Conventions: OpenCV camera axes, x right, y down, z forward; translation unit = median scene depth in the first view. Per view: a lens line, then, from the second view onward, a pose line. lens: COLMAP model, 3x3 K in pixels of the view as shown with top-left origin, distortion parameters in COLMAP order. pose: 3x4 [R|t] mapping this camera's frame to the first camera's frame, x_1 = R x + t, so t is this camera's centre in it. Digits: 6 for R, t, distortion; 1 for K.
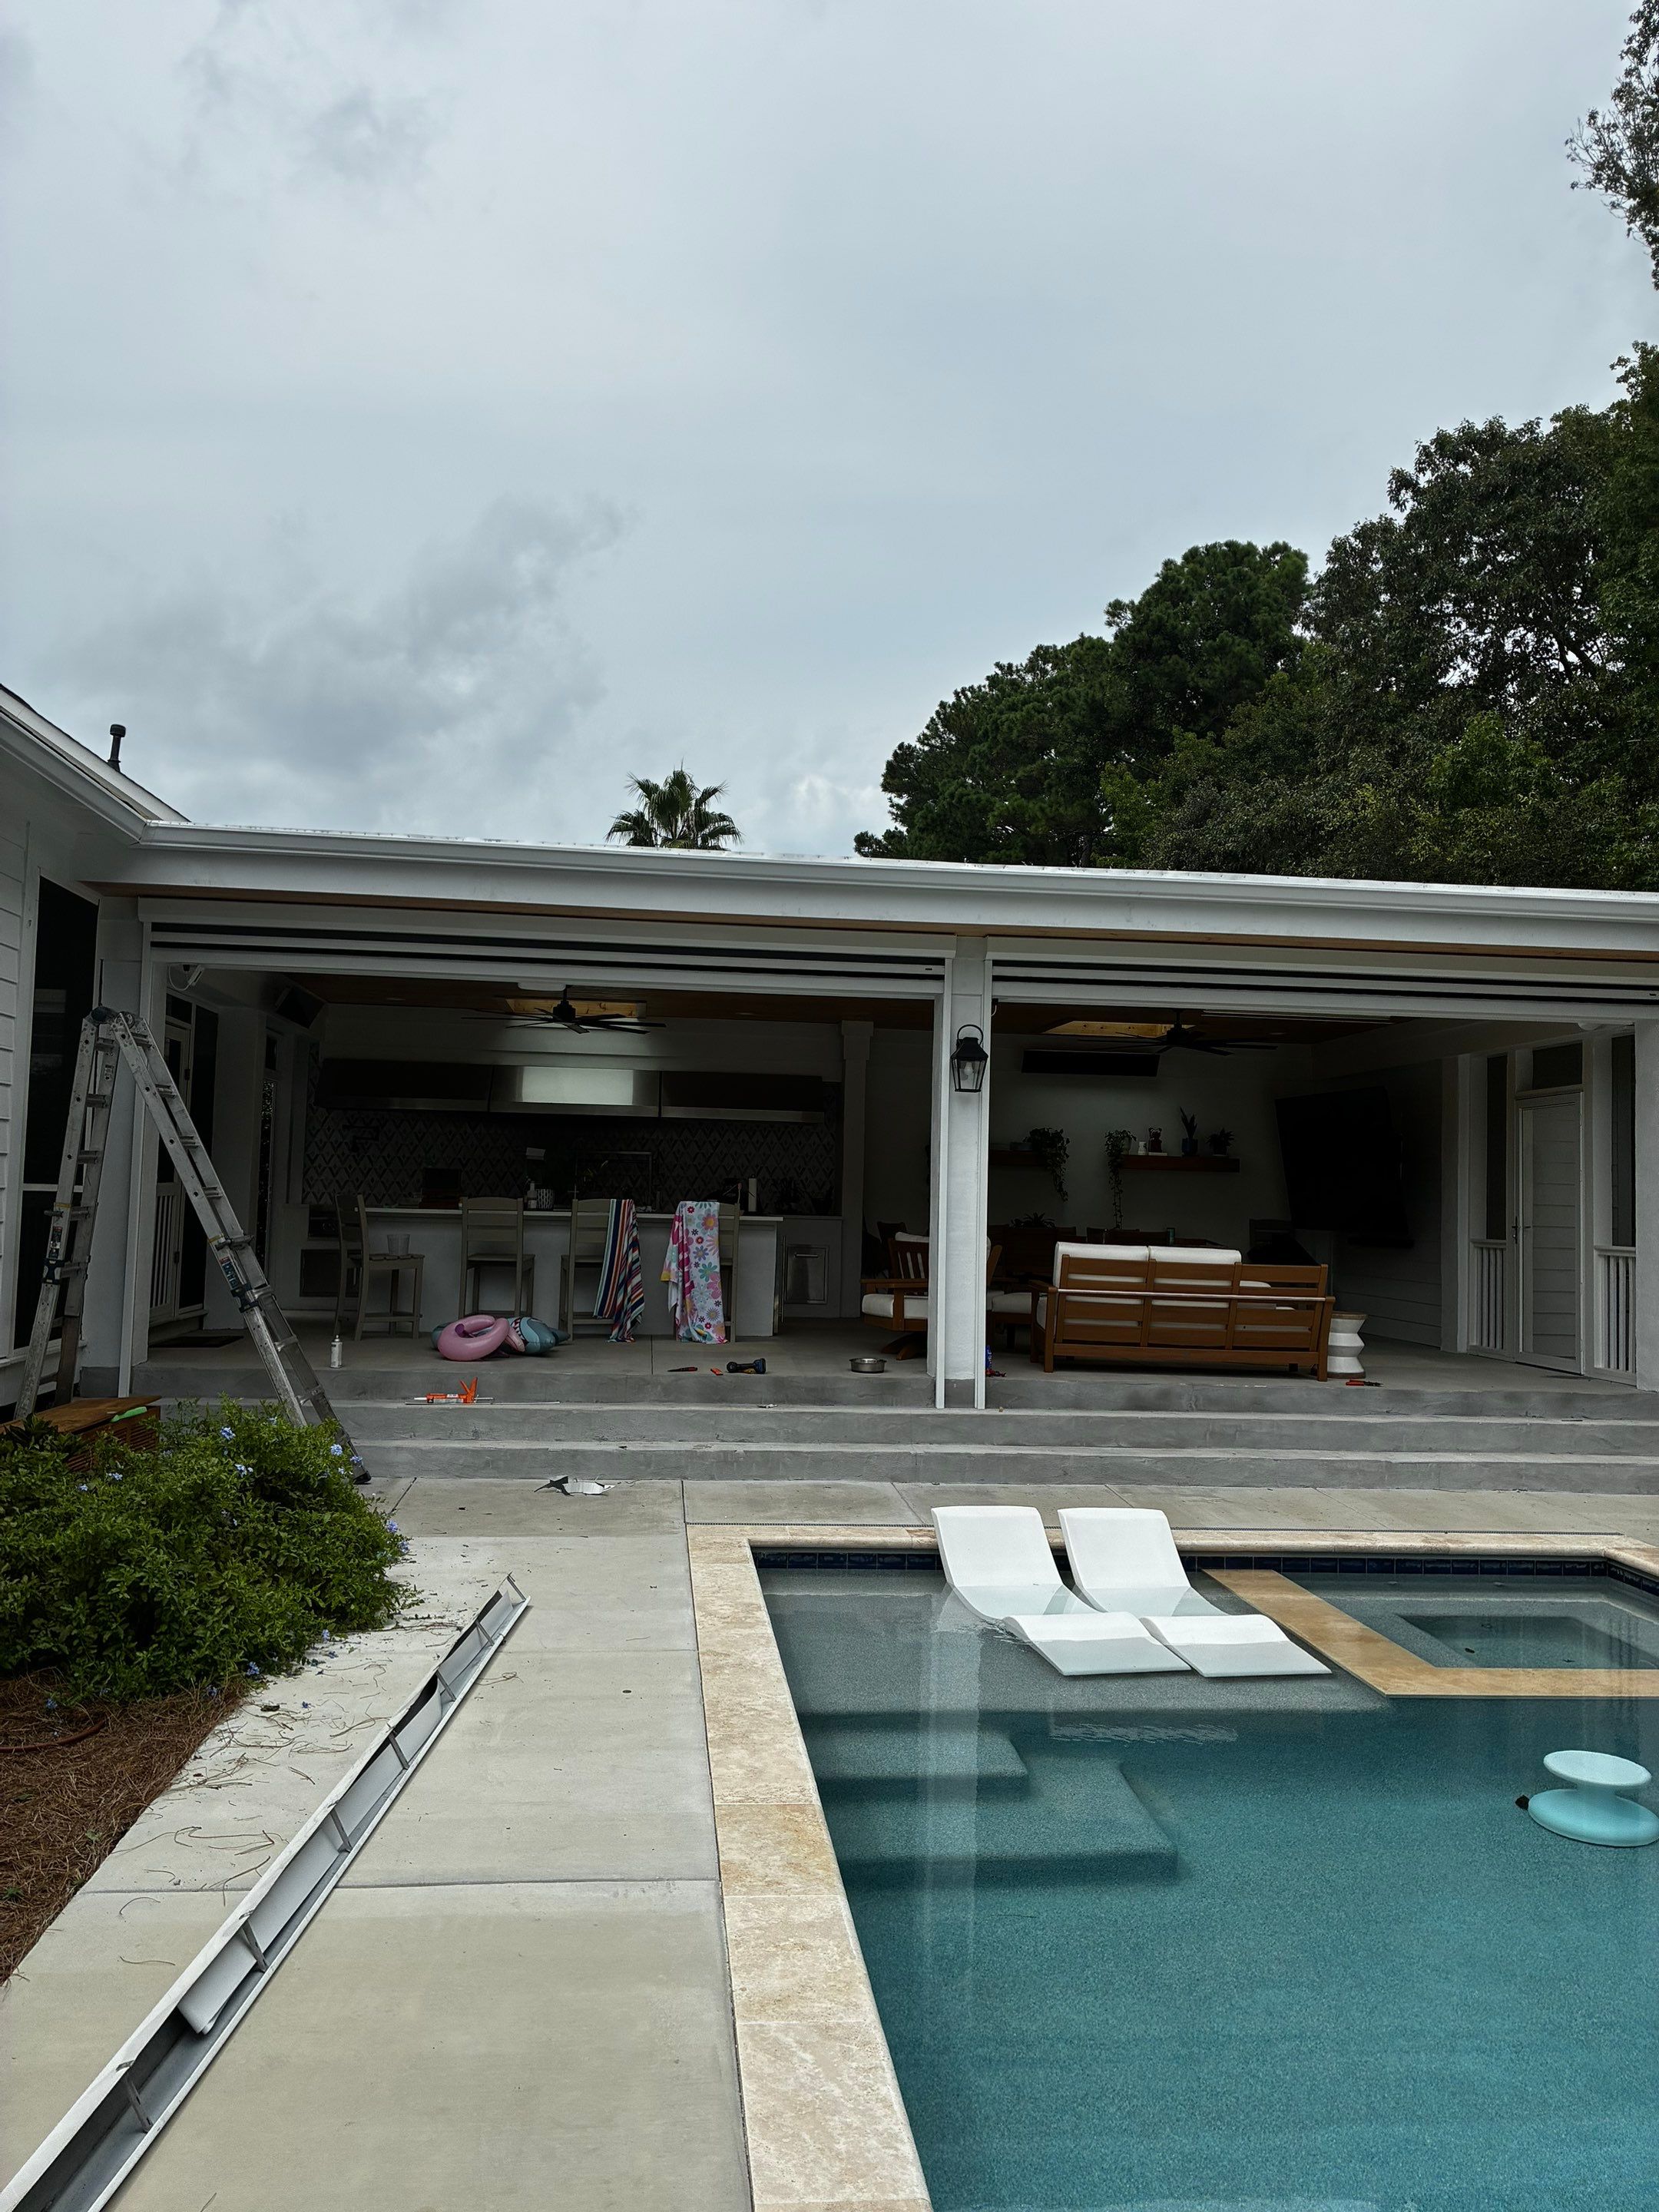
lens RADIAL K [[1613.8, 0, 832.1], [0, 1613.8, 1085.1], [0, 0, 1]] dist [0.011757, -0.004479]
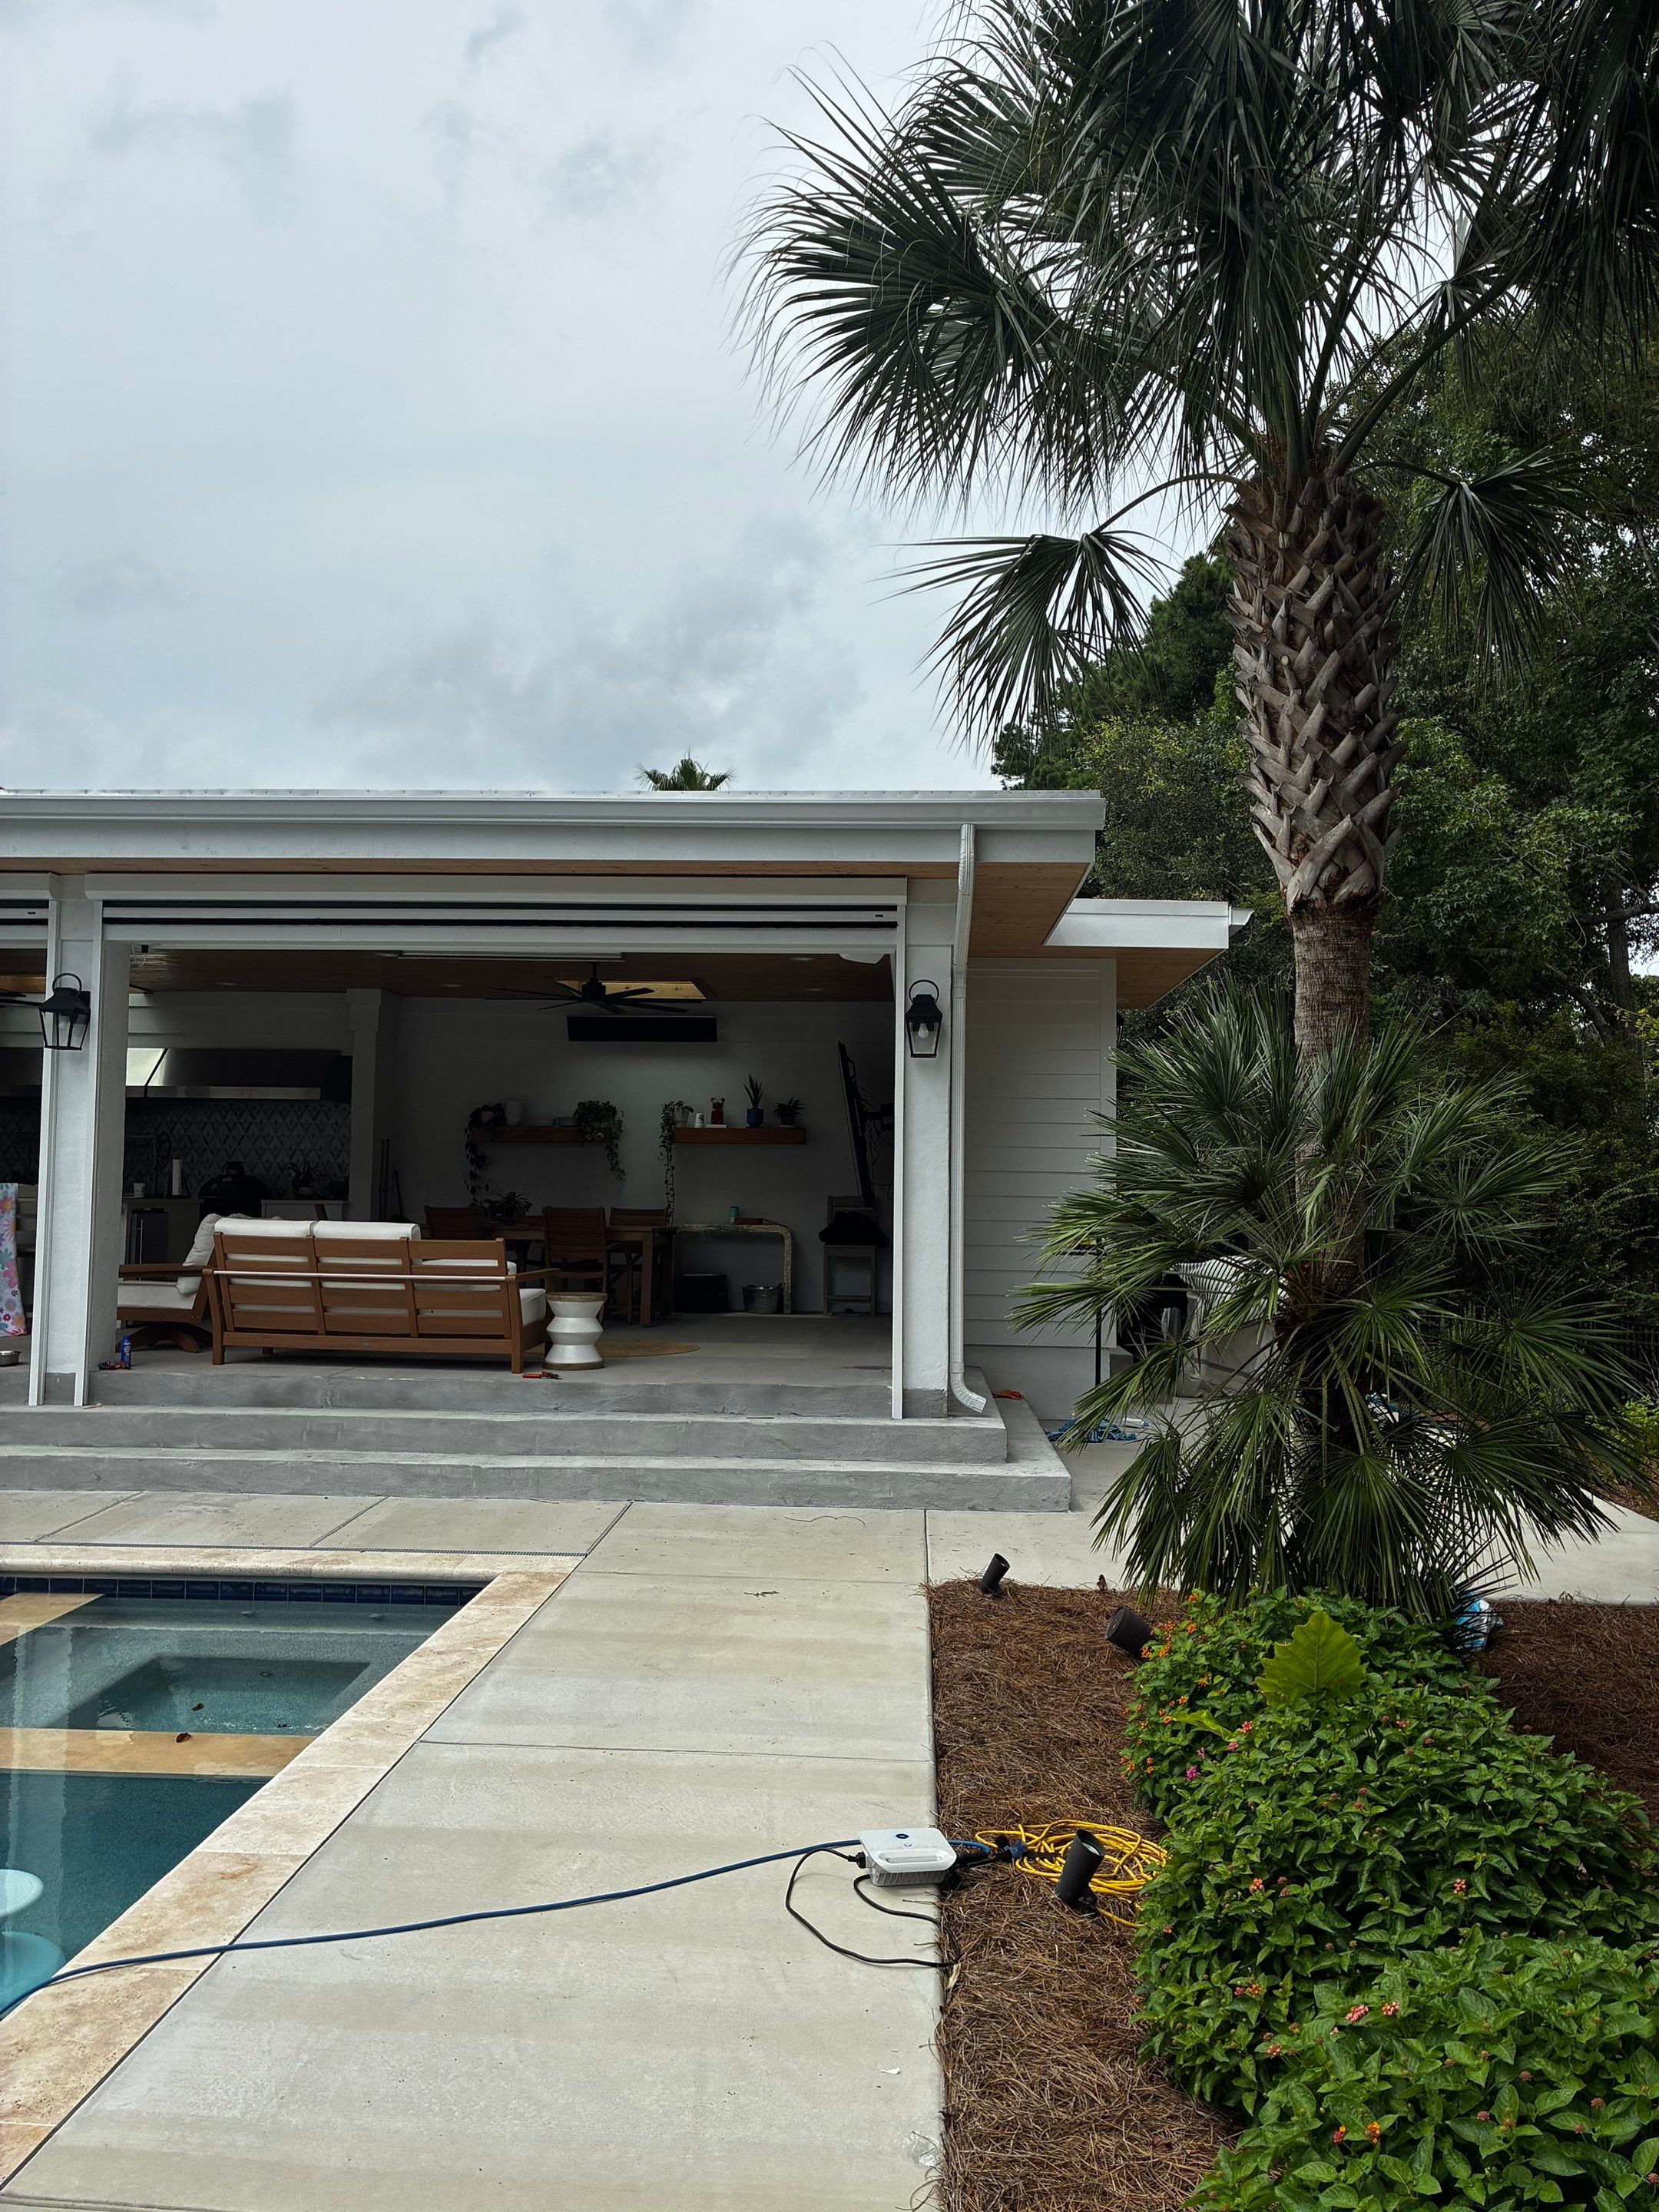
lens RADIAL K [[1625.7, 0, 828.5], [0, 1625.7, 1096.2], [0, 0, 1]] dist [0.005352, 0.001810]
pose [[0.990833, -0.025974, -0.132574, 0.608461], [0.026909, 0.999624, 0.005264, 0.036013], [0.132388, -0.008783, 0.991159, 0.165849]]
